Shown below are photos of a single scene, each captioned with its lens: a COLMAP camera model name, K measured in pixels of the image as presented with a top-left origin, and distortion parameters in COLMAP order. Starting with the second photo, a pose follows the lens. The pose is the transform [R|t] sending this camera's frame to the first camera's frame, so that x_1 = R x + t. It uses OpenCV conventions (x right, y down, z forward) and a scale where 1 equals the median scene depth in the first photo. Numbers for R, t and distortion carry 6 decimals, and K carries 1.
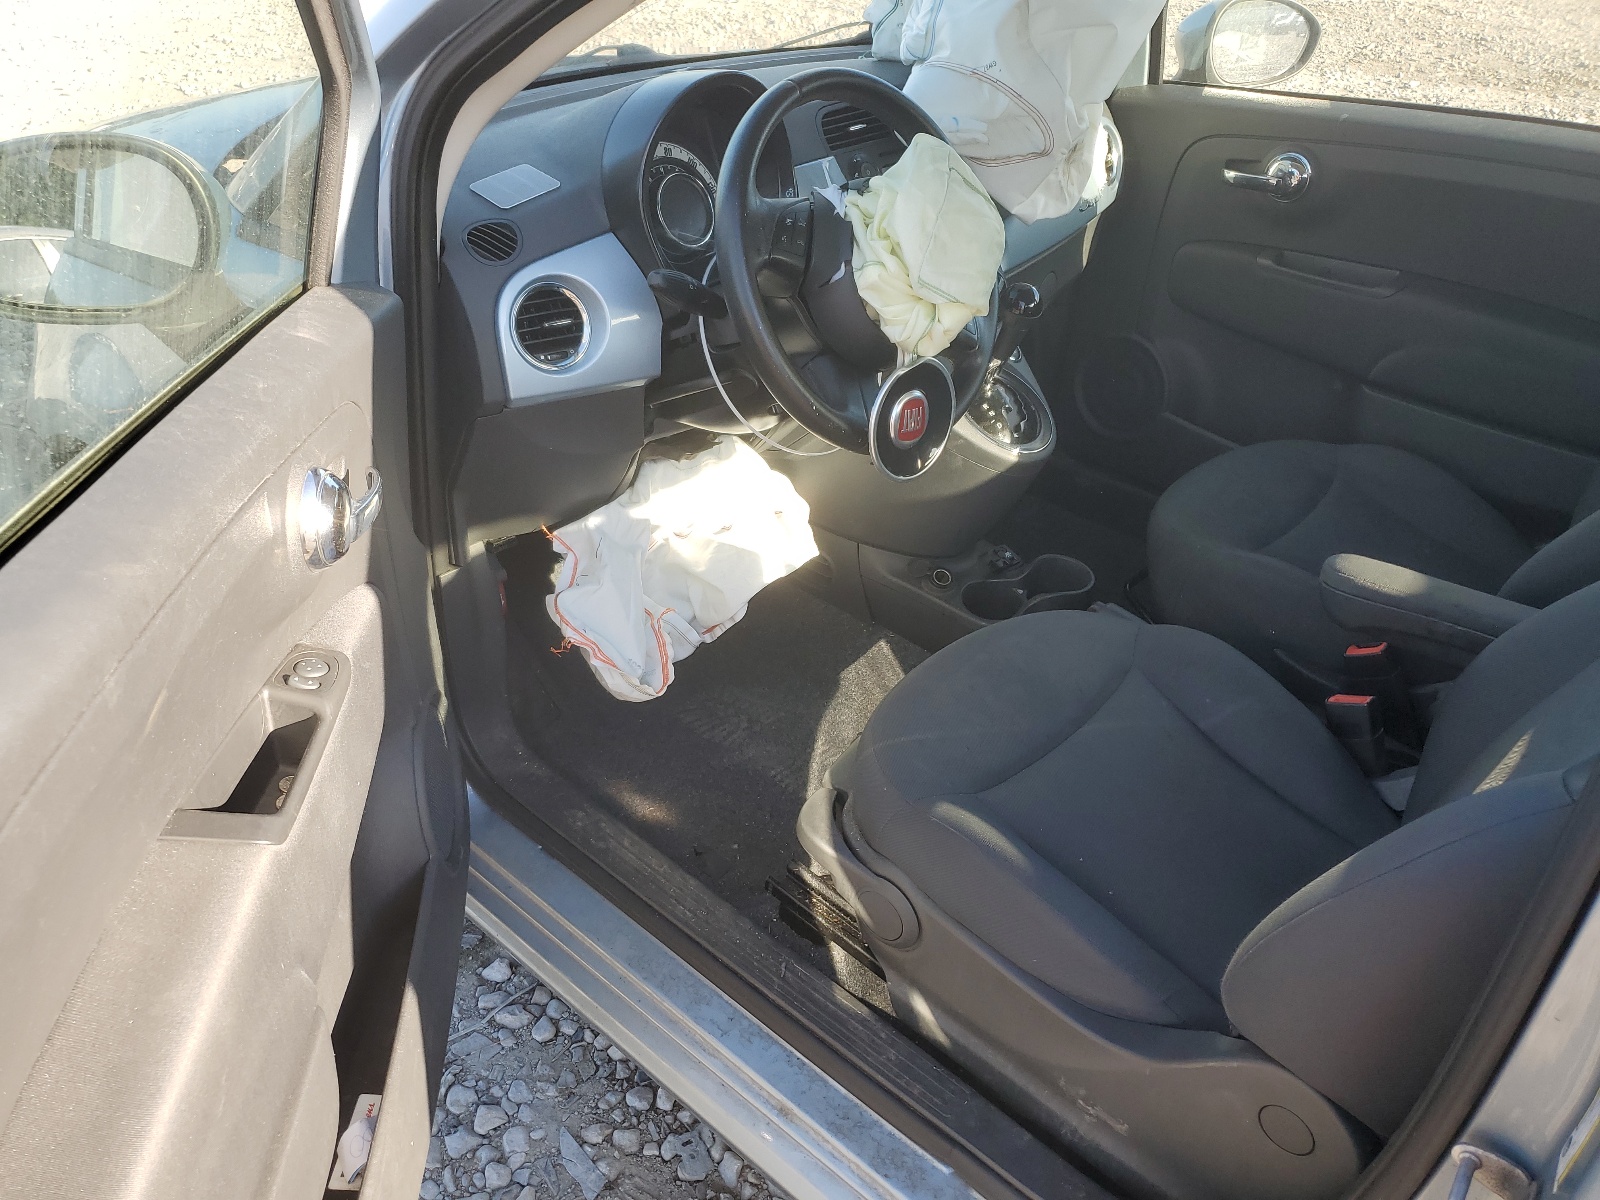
lens RADIAL K [[1219.0, 0, 799.5], [0, 1219.0, 590.3], [0, 0, 1]] dist [0.122201, -0.000957]
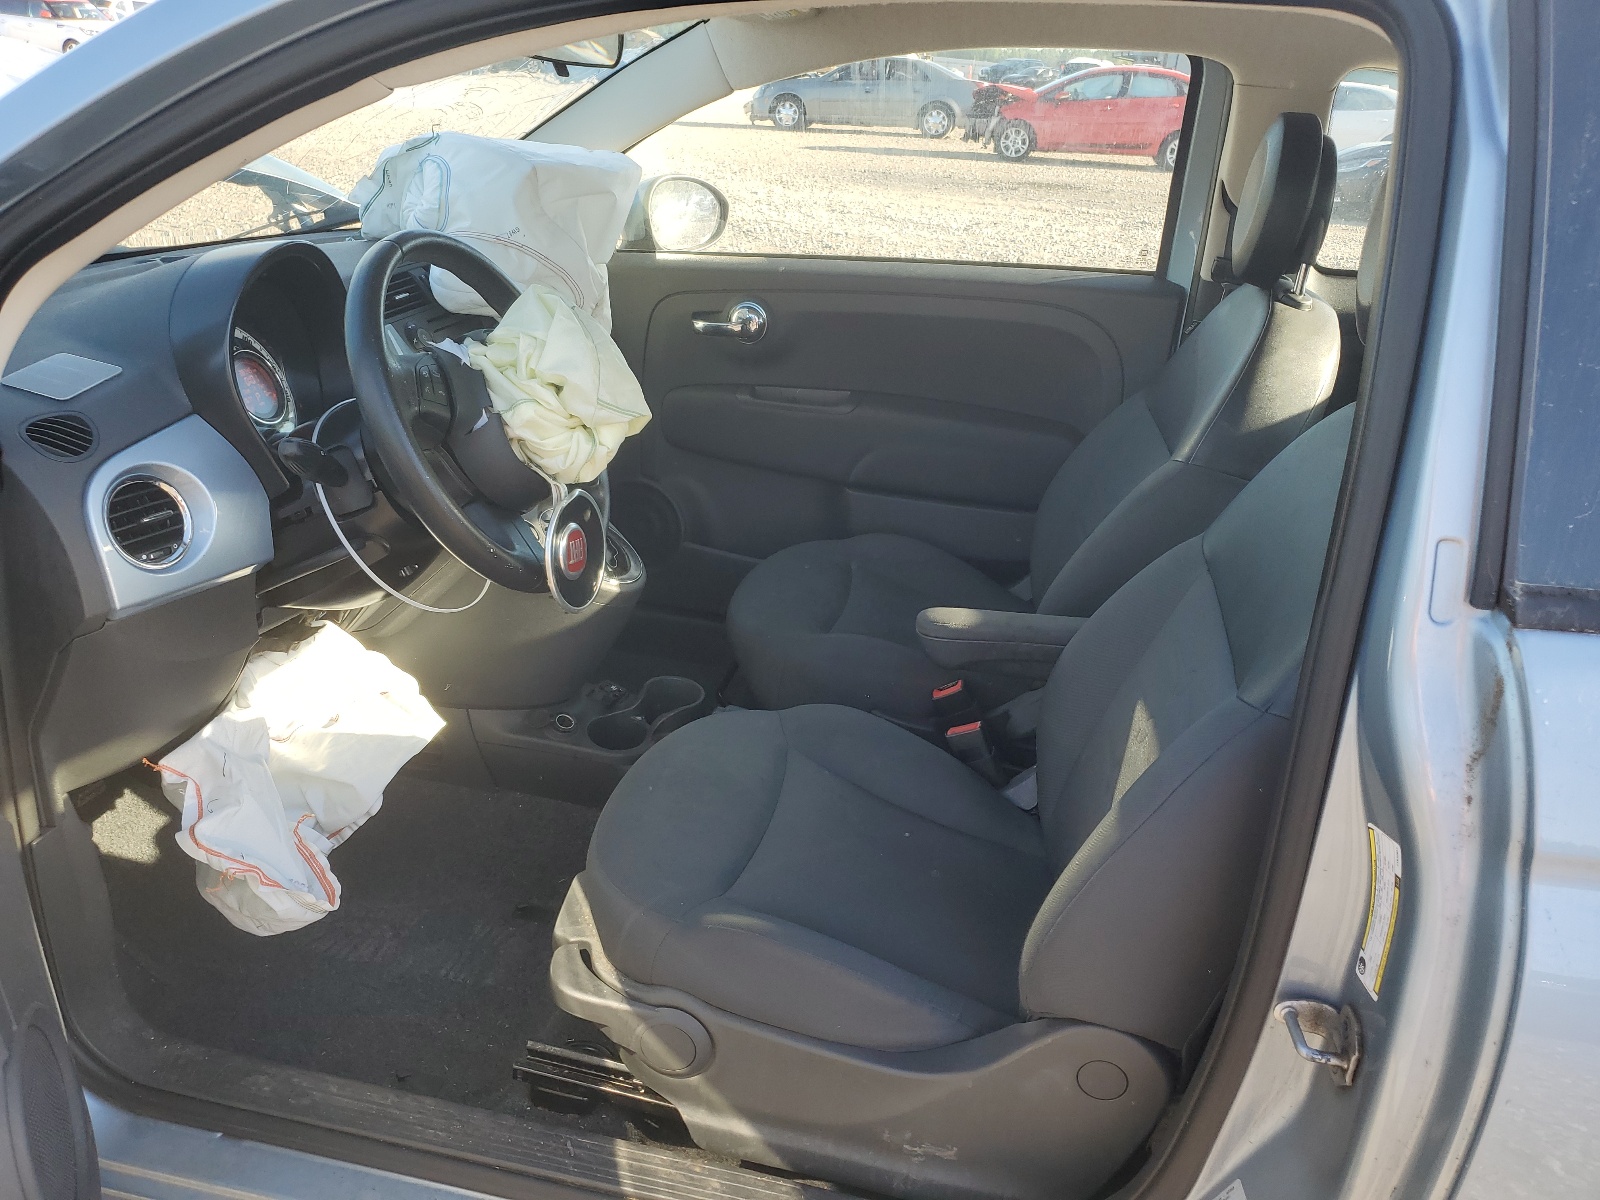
lens RADIAL K [[1207.3, 0, 800.0], [0, 1207.3, 600.0], [0, 0, 1]] dist [0.116154, -0.006683]
pose [[0.892243, -0.196115, 0.406744, -0.138243], [0.244827, 0.966977, -0.070823, 0.015096], [-0.379423, 0.162773, 0.910793, 0.017668]]
